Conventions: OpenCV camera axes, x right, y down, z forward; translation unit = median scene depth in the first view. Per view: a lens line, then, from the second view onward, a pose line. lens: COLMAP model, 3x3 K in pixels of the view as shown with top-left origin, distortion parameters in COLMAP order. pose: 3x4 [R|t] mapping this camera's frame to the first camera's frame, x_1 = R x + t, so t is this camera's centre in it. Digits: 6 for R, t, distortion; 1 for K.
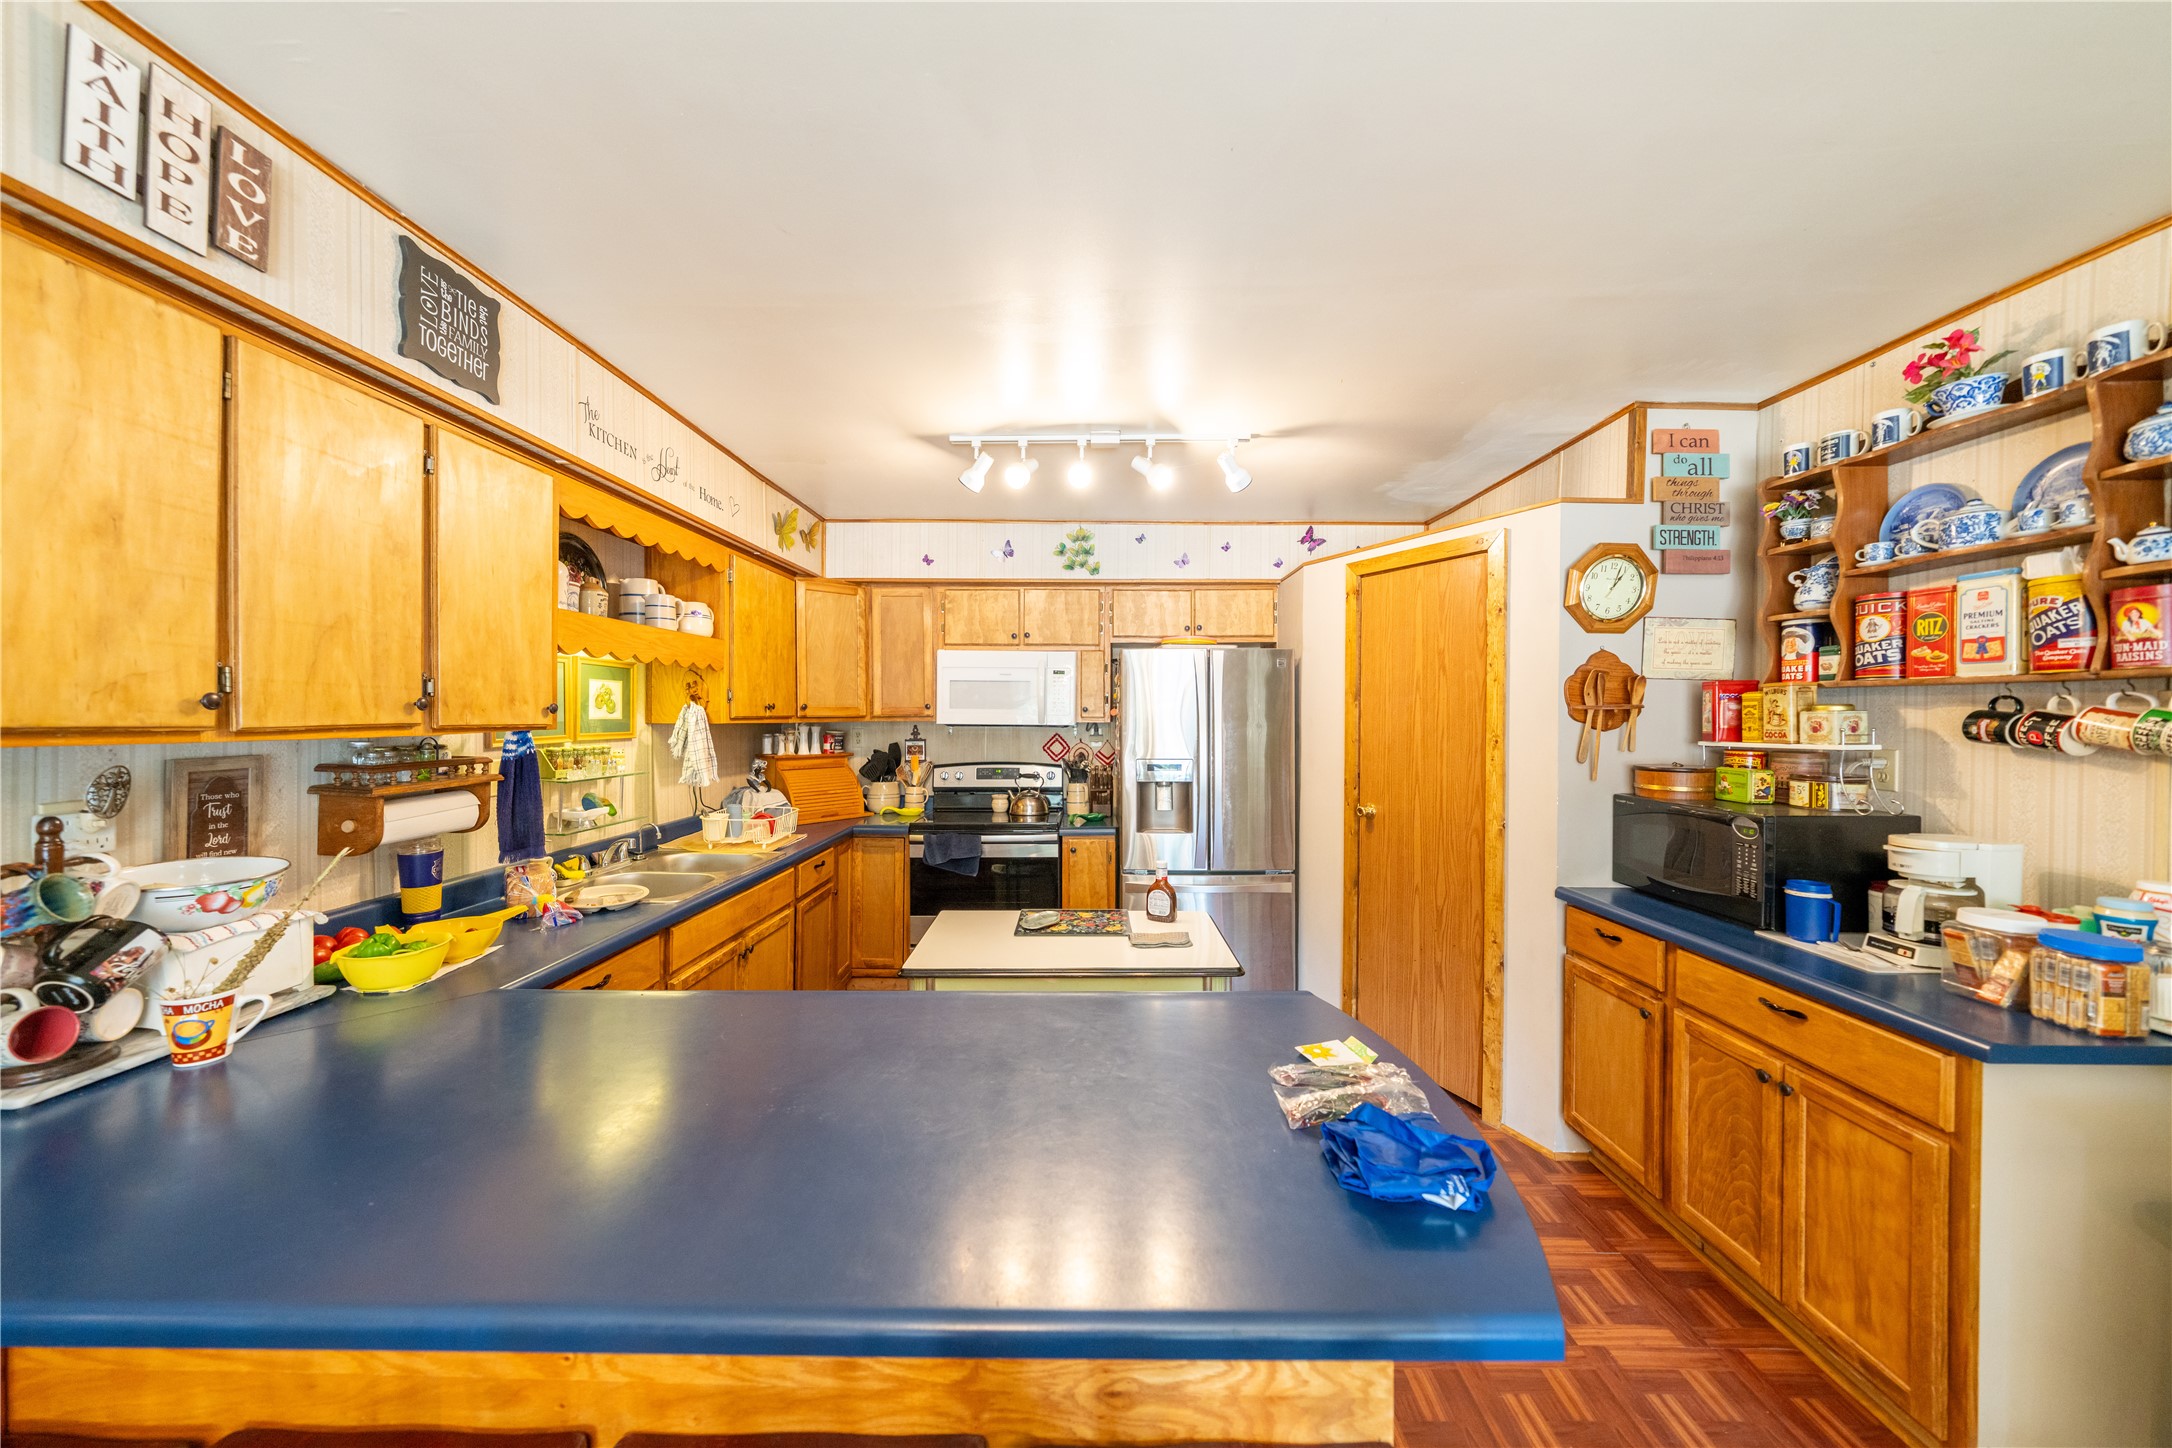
lens RADIAL K [[748.9, 0, 1088.2], [0, 748.9, 719.7], [0, 0, 1]] dist [-0.001318, 0.000013]
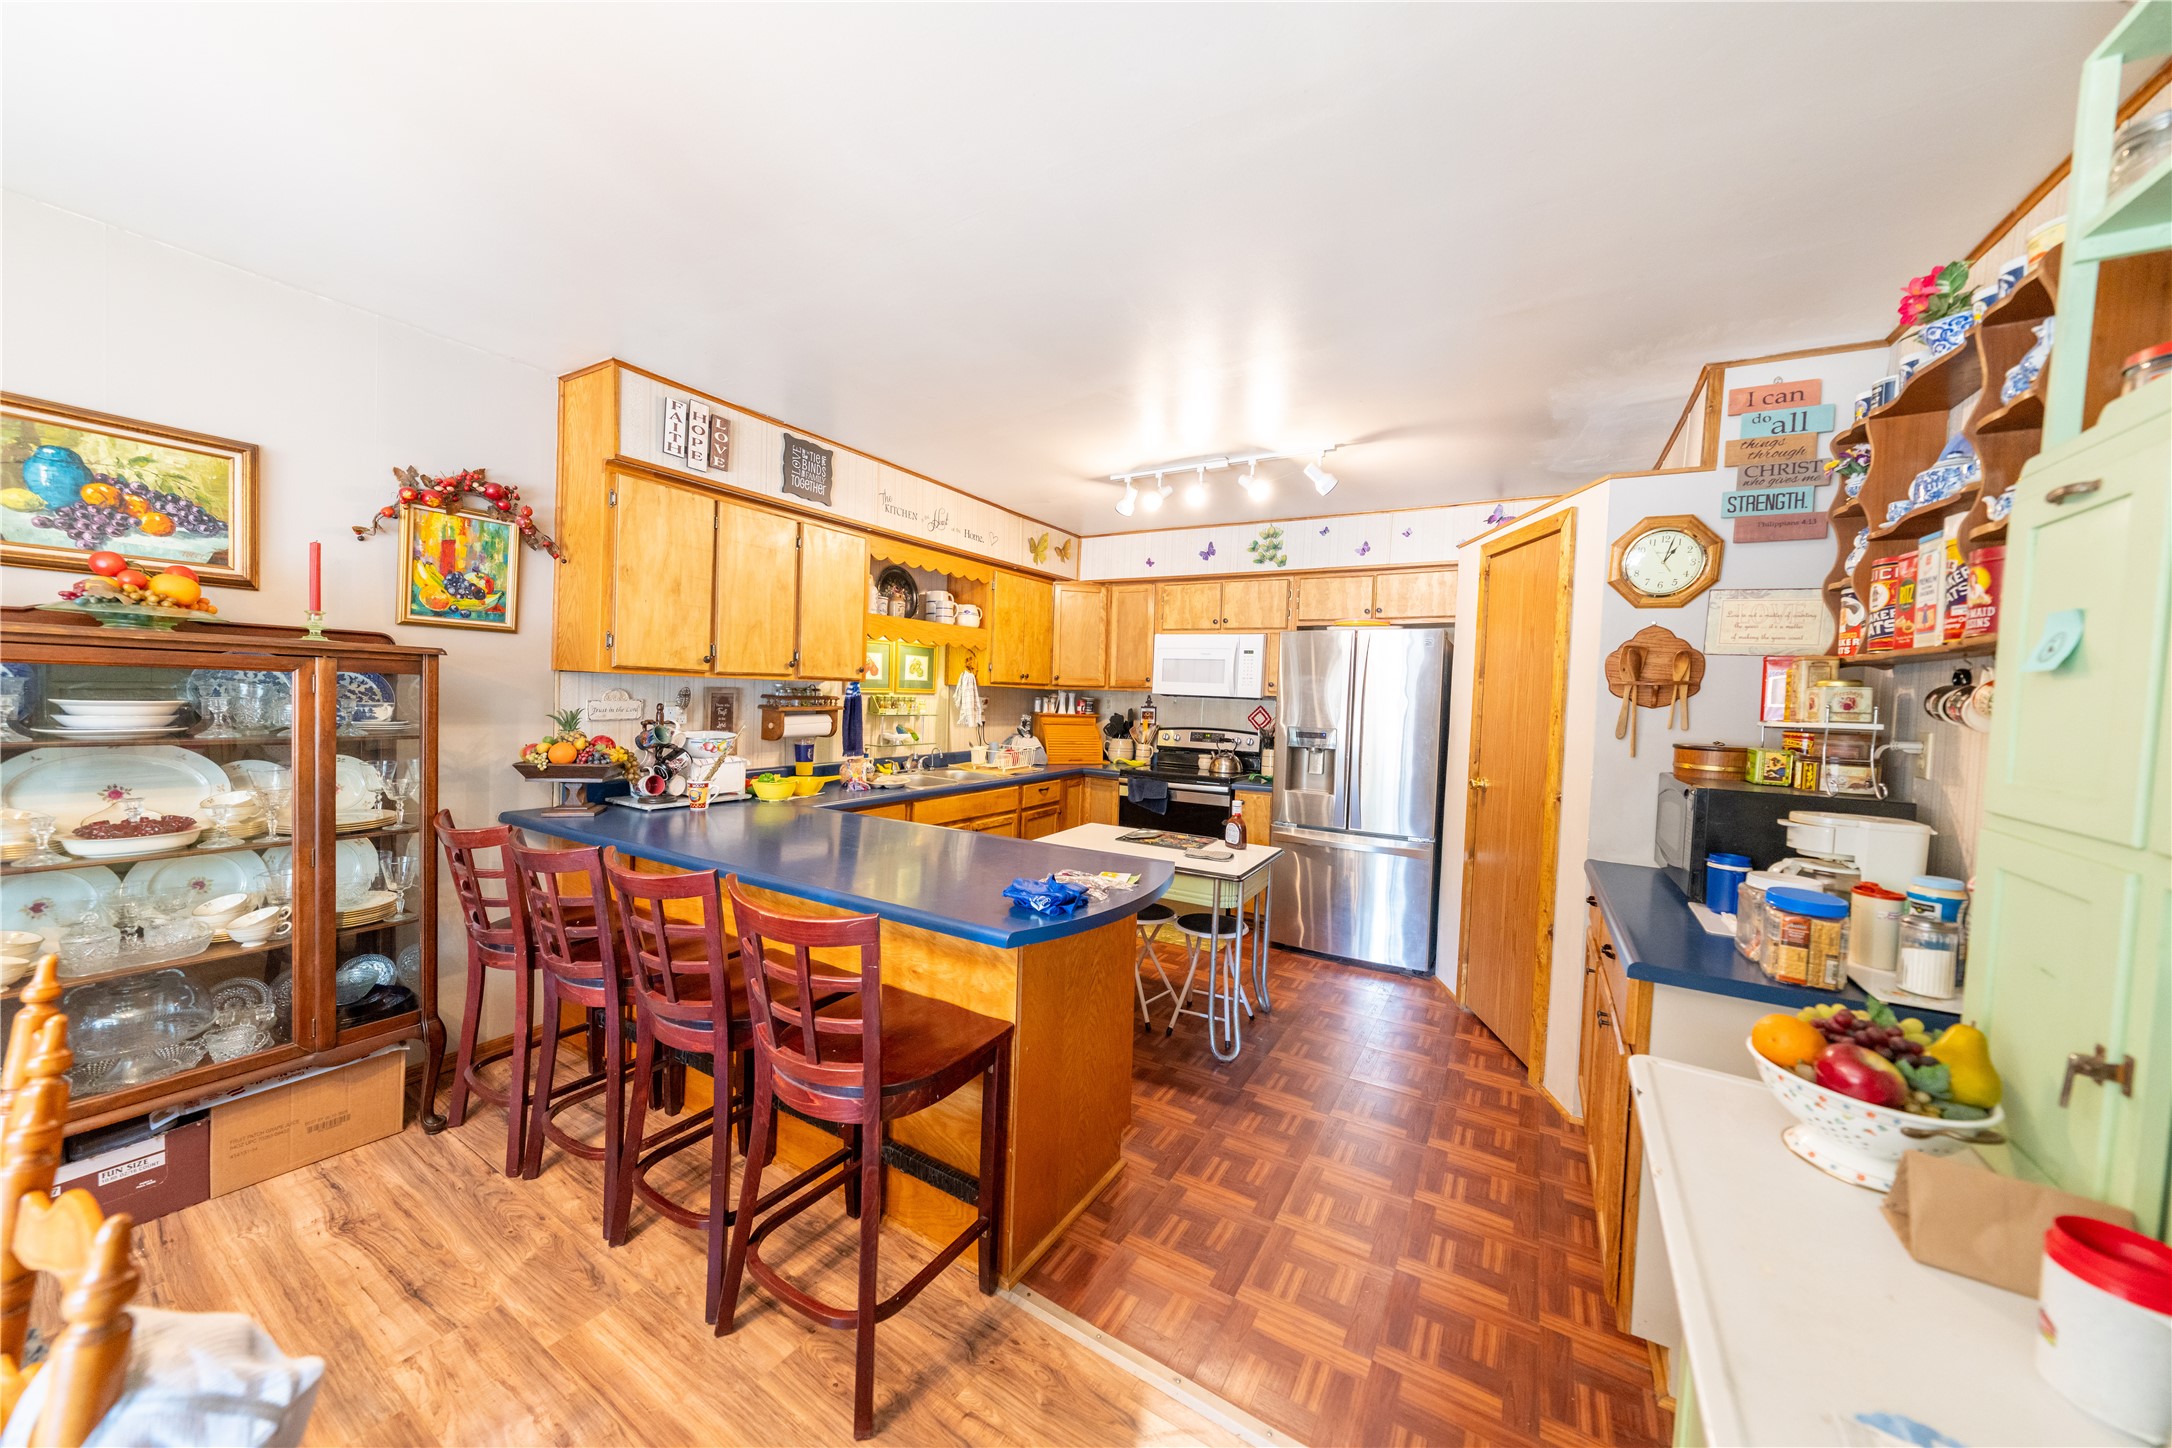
lens RADIAL K [[748.9, 0, 1084.3], [0, 748.9, 716.8], [0, 0, 1]] dist [-0.001318, 0.000013]
pose [[0.862481, 0.042989, -0.504260, 0.550342], [-0.035391, 0.999070, 0.024641, 0.029223], [0.504850, -0.003407, 0.863200, -0.228359]]
